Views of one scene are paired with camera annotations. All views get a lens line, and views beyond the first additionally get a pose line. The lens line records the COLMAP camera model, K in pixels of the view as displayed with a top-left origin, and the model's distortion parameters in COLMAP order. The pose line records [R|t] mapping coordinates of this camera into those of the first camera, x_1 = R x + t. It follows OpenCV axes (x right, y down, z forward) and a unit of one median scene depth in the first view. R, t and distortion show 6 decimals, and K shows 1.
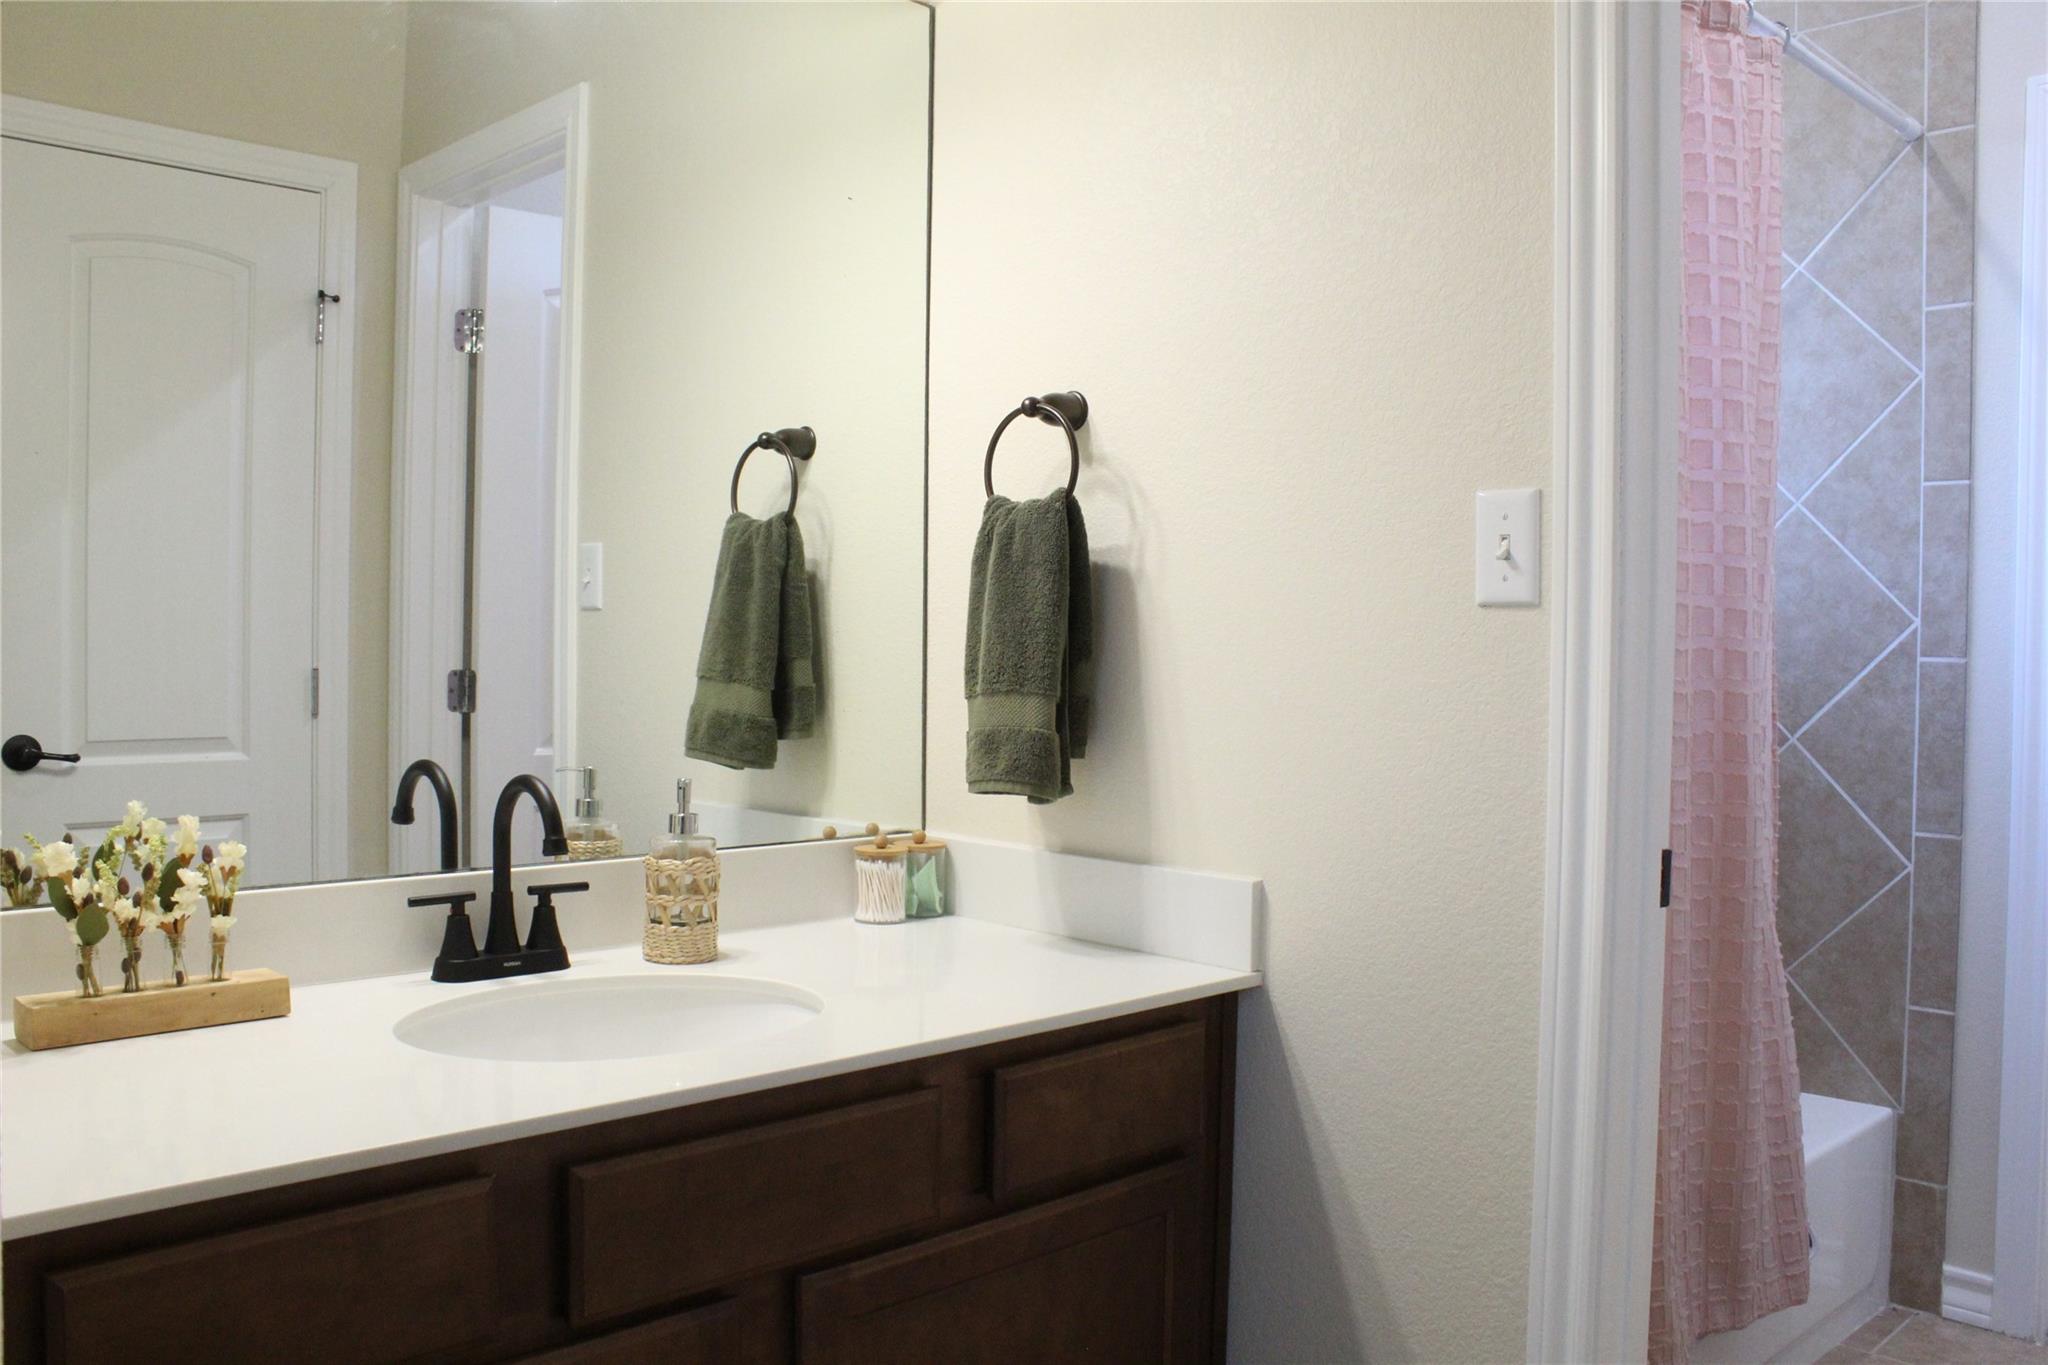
lens RADIAL K [[1700.0, 0, 1027.2], [0, 1700.0, 685.0], [0, 0, 1]] dist [-0.170187, 0.148339]
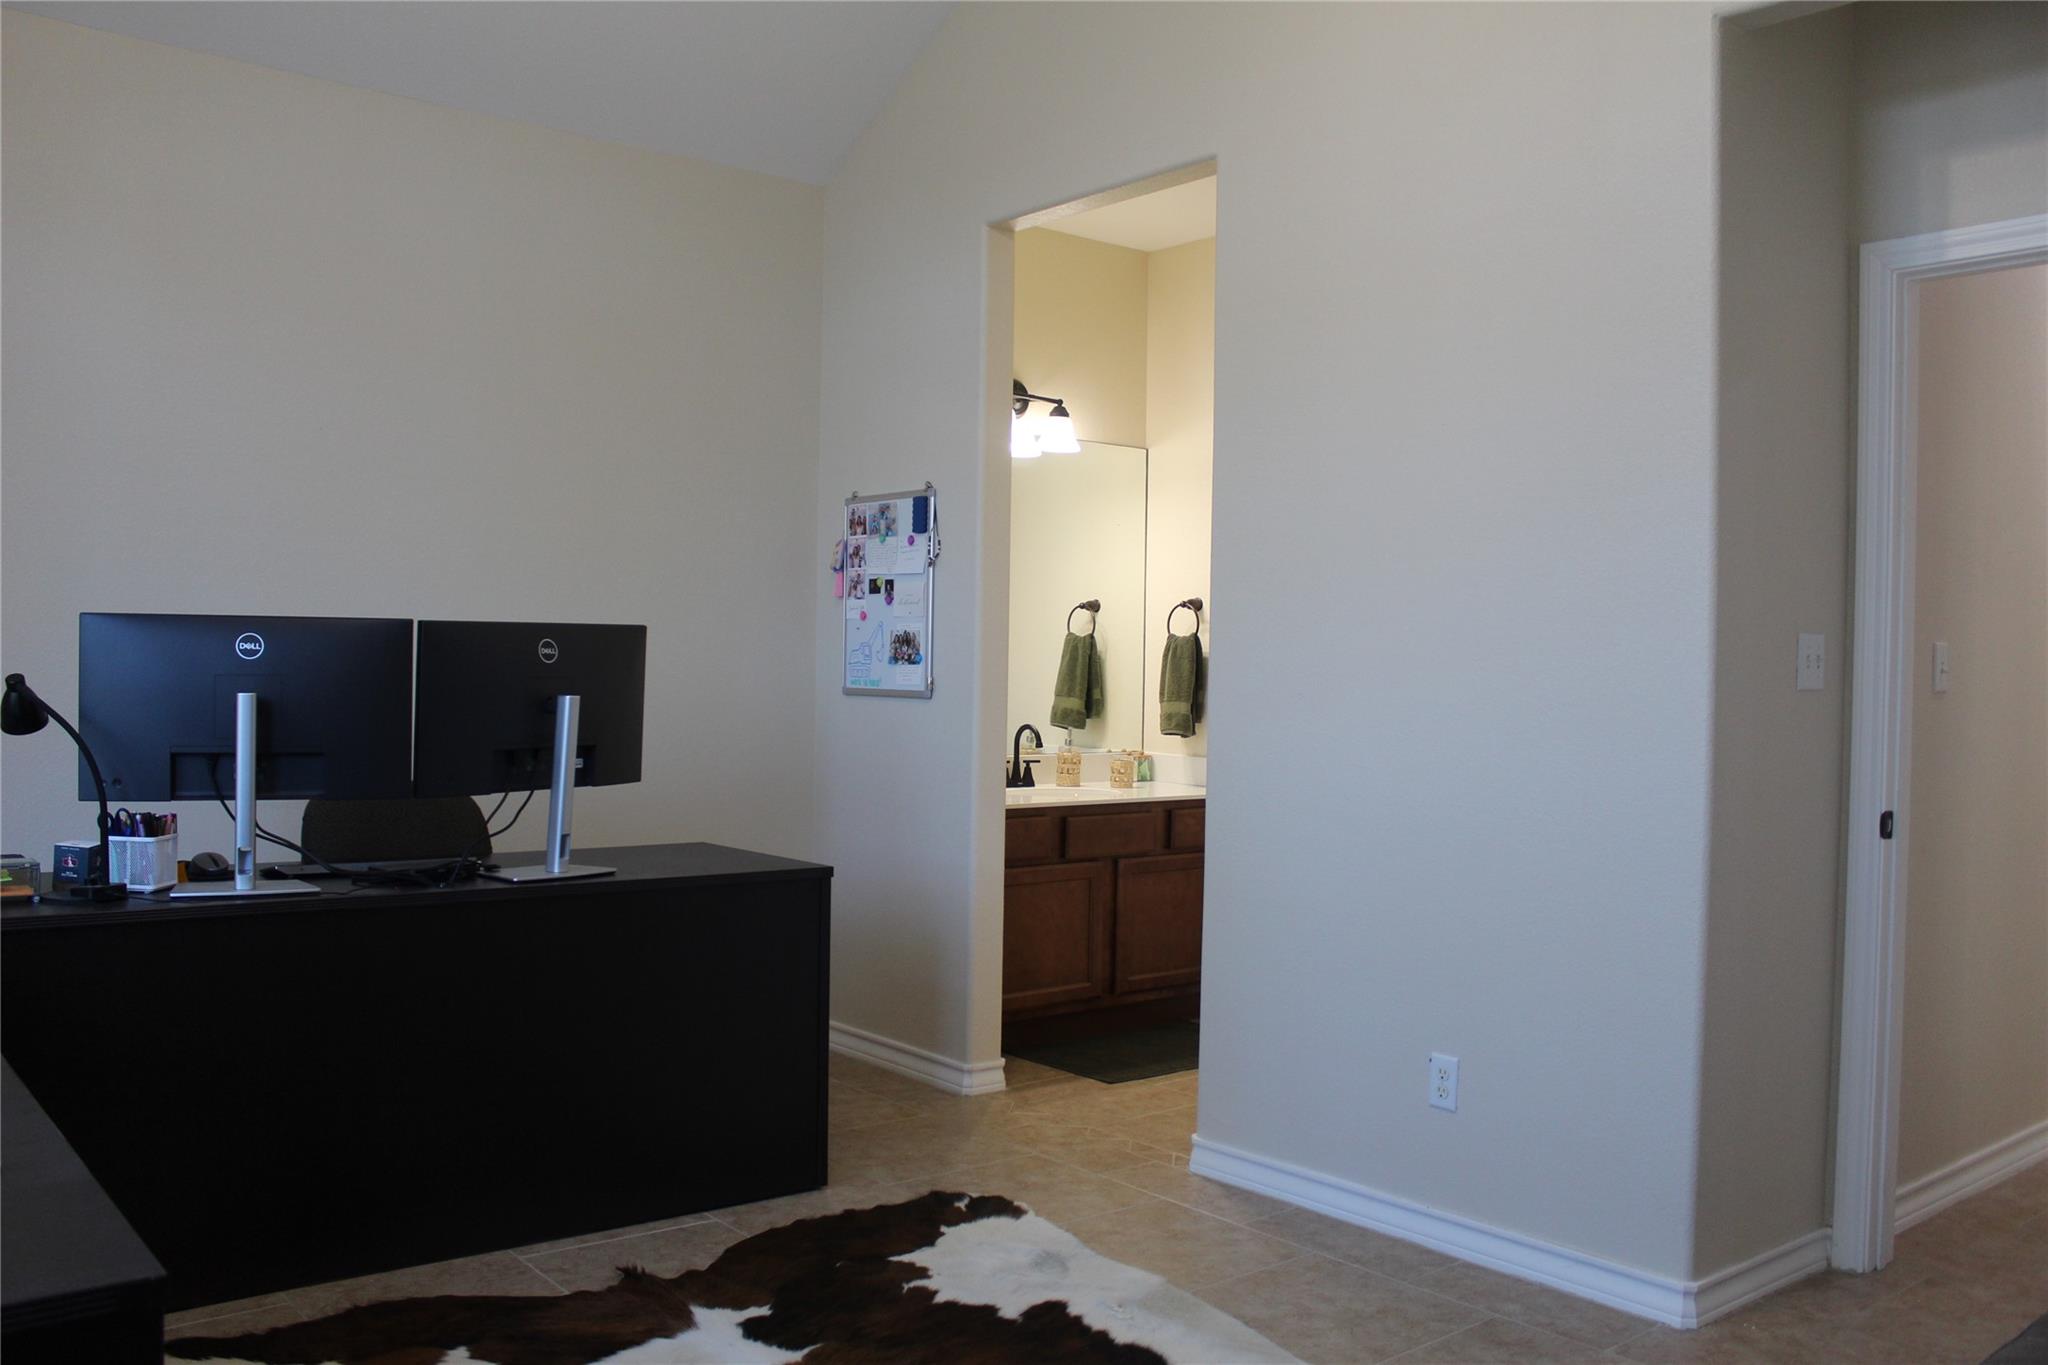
lens RADIAL K [[1700.0, 0, 1027.2], [0, 1700.0, 685.0], [0, 0, 1]] dist [-0.170187, 0.148339]
pose [[0.996460, 0.008379, -0.083654, -0.019740], [-0.009526, 0.999866, -0.013320, 0.018256], [0.083532, 0.014070, 0.996406, -1.920577]]
